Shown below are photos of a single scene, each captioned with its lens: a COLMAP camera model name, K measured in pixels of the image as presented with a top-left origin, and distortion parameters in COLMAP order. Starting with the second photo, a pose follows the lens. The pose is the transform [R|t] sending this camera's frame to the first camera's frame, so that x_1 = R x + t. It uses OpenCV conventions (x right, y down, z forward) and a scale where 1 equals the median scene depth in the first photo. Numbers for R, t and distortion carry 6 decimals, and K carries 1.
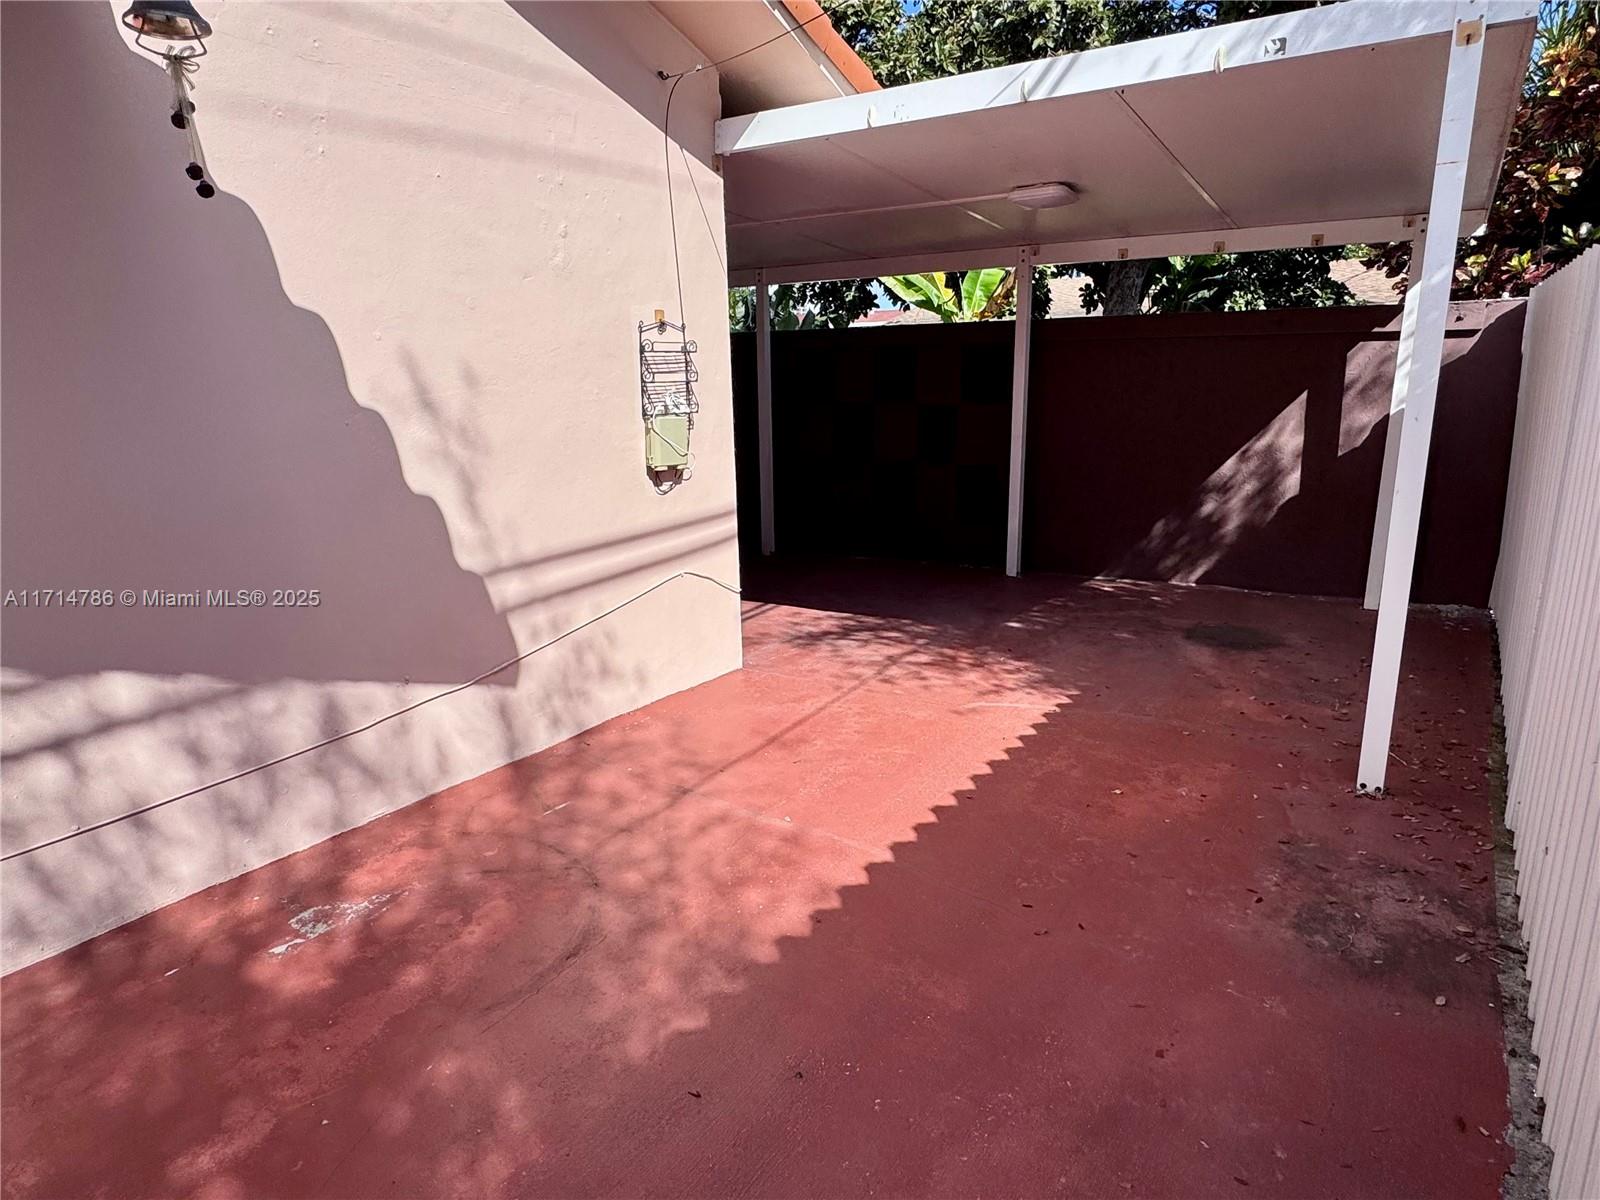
lens RADIAL K [[943.2, 0, 800.0], [0, 943.2, 600.0], [0, 0, 1]] dist [-0.001302, -0.000422]
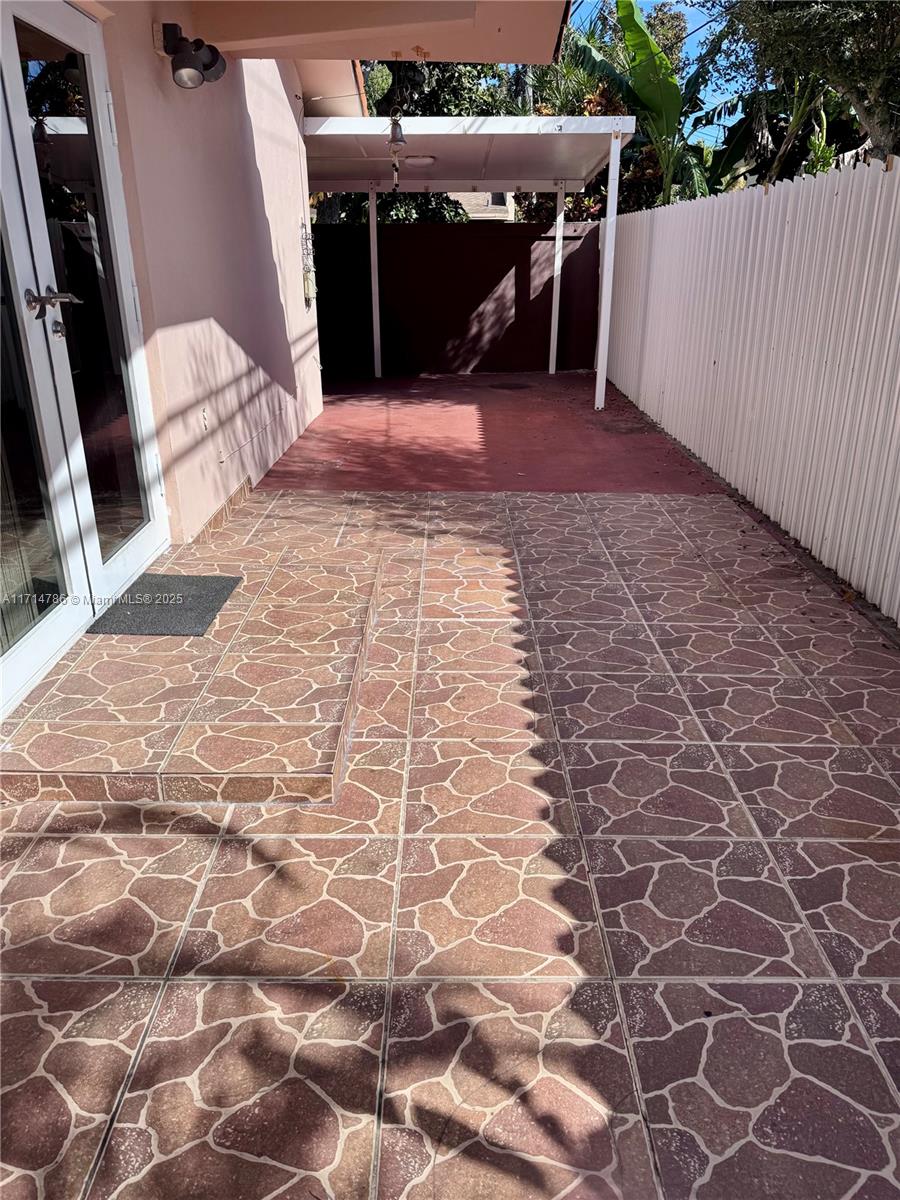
lens RADIAL K [[842.1, 0, 450.0], [0, 842.1, 600.0], [0, 0, 1]] dist [0.136415, -0.182246]
pose [[0.833436, -0.198653, 0.515676, -0.759430], [0.127462, 0.977096, 0.170402, 0.167500], [-0.537716, -0.076290, 0.839667, -0.601758]]
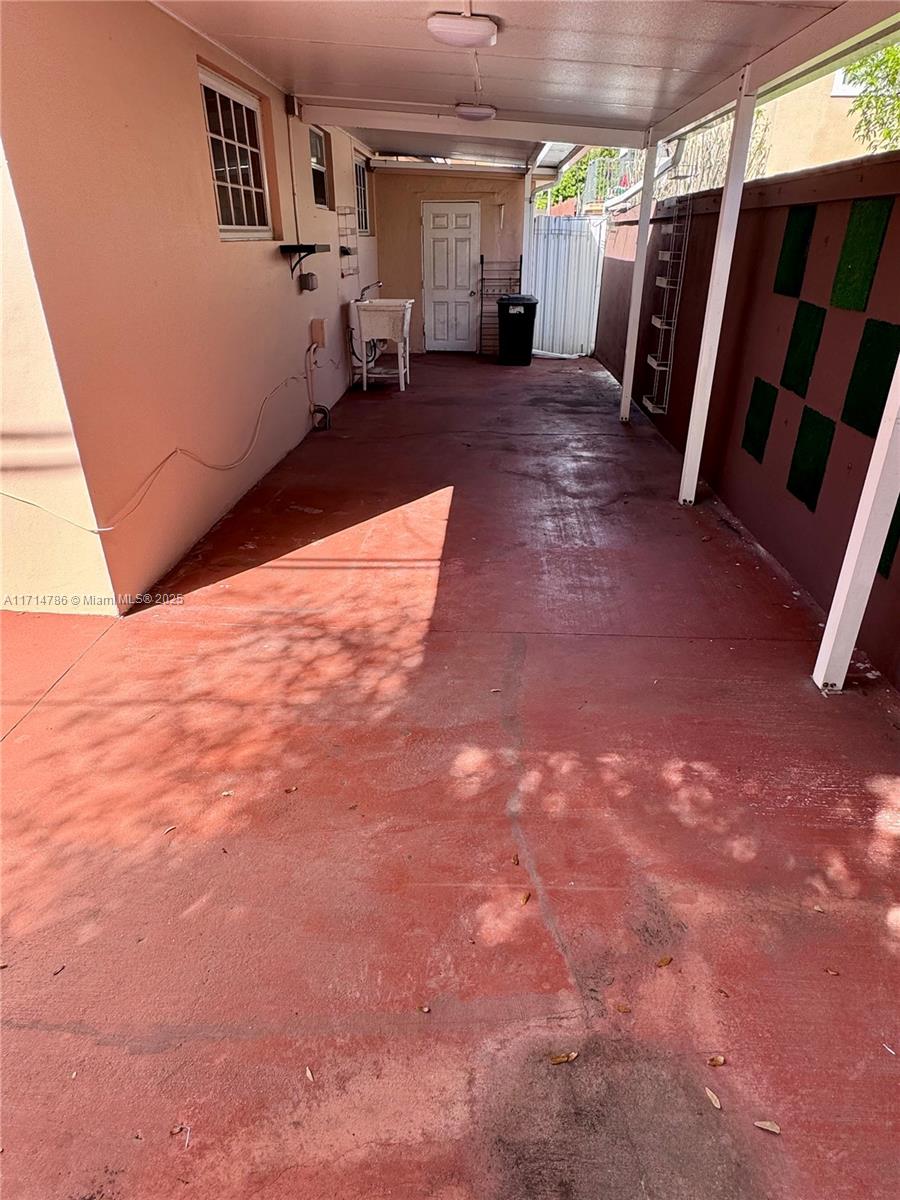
lens RADIAL K [[716.0, 0, 450.0], [0, 716.0, 600.0], [0, 0, 1]] dist [-0.003466, -0.000876]
pose [[0.507293, 0.403938, -0.761241, 0.536471], [-0.210895, 0.914673, 0.344813, -0.212721], [0.835570, -0.014380, 0.549196, 0.825191]]
